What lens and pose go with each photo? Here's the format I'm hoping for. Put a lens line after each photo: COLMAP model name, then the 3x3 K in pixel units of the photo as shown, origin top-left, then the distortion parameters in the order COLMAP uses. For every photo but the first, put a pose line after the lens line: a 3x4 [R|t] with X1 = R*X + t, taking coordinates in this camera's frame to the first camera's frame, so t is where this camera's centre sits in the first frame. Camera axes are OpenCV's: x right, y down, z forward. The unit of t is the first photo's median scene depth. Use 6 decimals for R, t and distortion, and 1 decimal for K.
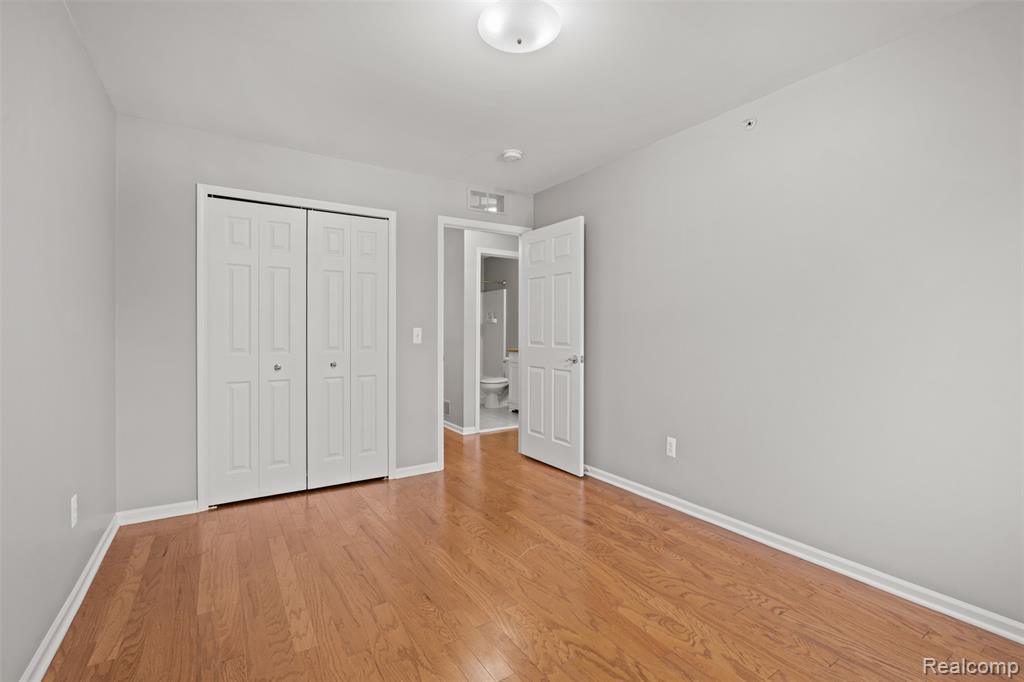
lens RADIAL K [[459.7, 0, 512.2], [0, 459.7, 333.8], [0, 0, 1]] dist [-0.007267, 0.000508]
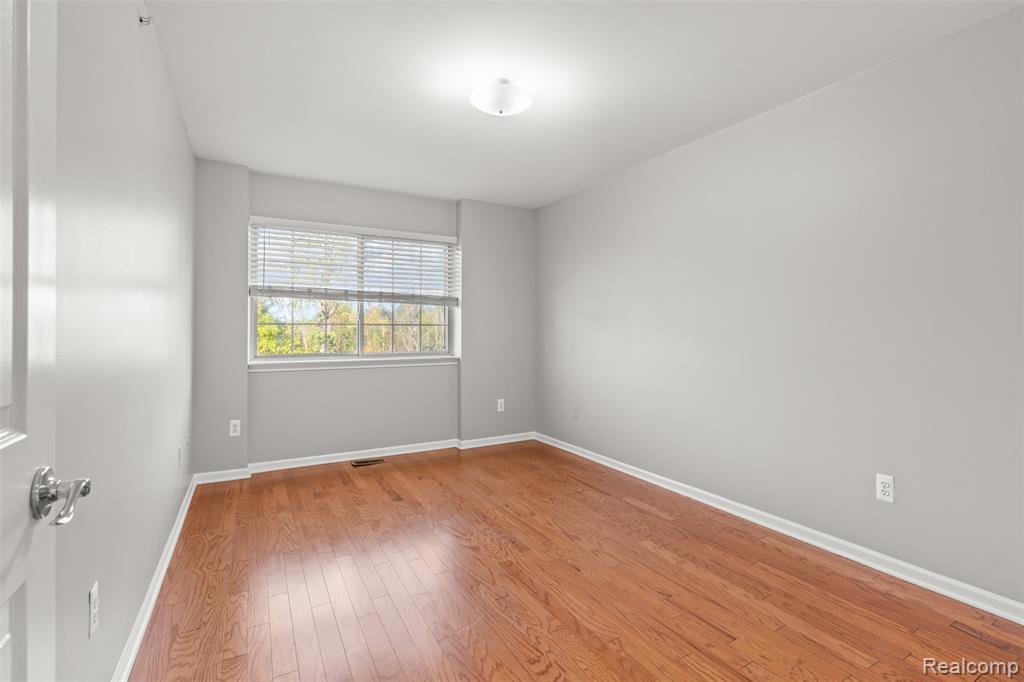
lens RADIAL K [[459.7, 0, 511.7], [0, 459.7, 334.8], [0, 0, 1]] dist [-0.007267, 0.000508]
pose [[-0.998654, -0.002918, 0.051784, -0.076615], [-0.002090, 0.999869, 0.016028, -0.013880], [-0.051824, 0.015898, -0.998530, 2.048014]]
